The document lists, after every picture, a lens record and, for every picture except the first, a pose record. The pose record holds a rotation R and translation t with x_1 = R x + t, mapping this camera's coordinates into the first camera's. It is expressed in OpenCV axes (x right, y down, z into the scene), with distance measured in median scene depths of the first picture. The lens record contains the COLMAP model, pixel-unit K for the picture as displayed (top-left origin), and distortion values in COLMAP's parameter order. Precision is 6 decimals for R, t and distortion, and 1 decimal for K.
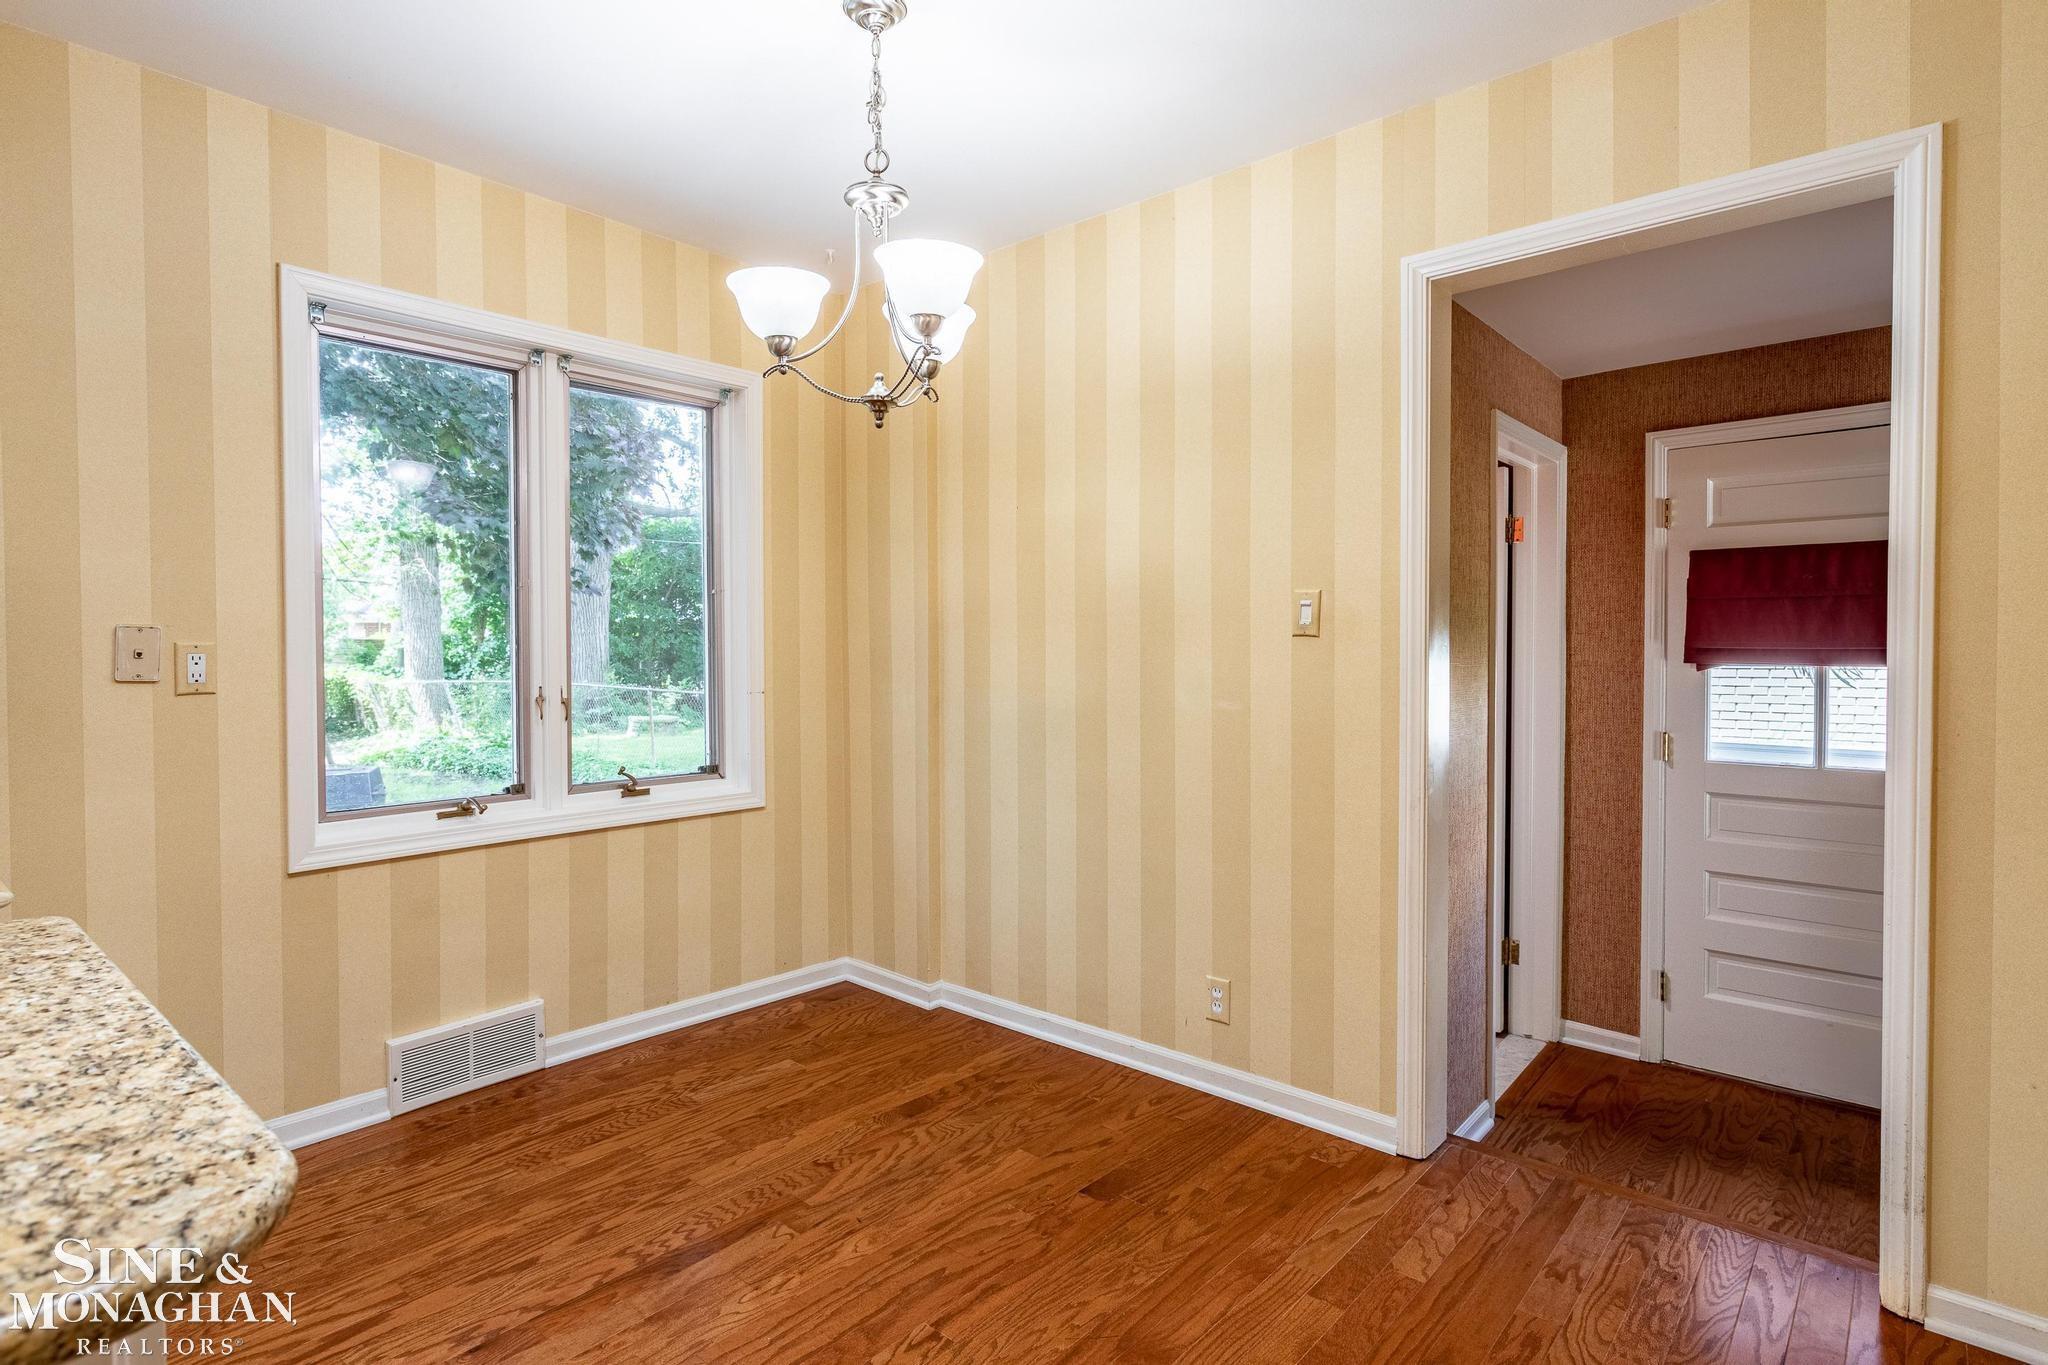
lens RADIAL K [[1057.5, 0, 1024.8], [0, 1057.5, 675.2], [0, 0, 1]] dist [-0.000341, 0.001079]
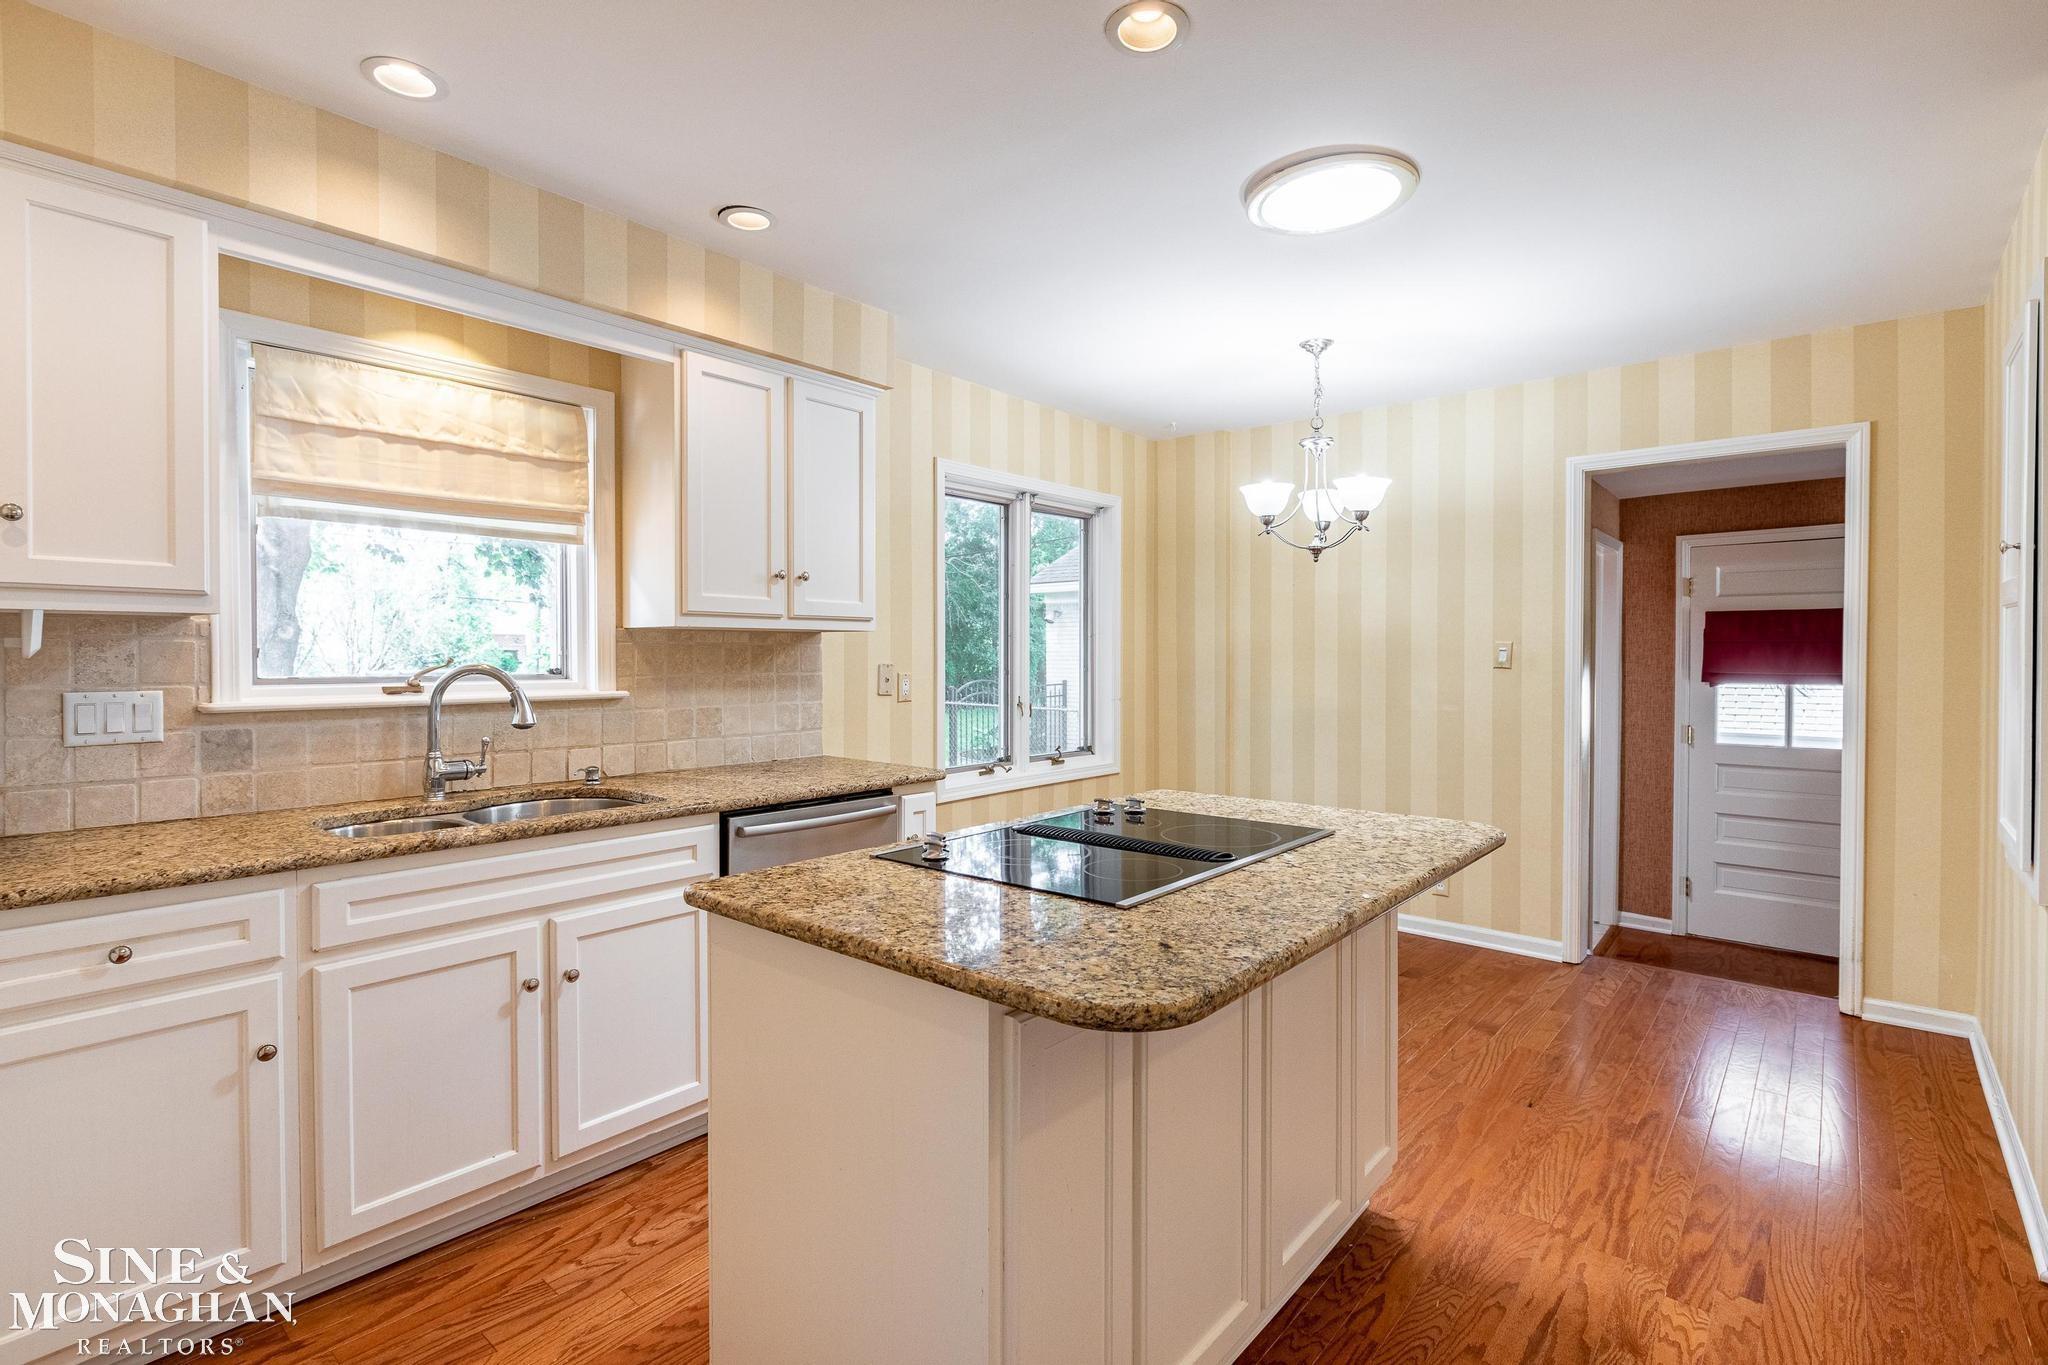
lens RADIAL K [[975.5, 0, 1022.0], [0, 975.5, 676.0], [0, 0, 1]] dist [0.001645, 0.000287]
pose [[0.999896, 0.001567, 0.014355, -0.446967], [-0.001517, 0.999993, -0.003460, -0.014814], [-0.014360, 0.003438, 0.999891, -0.482776]]
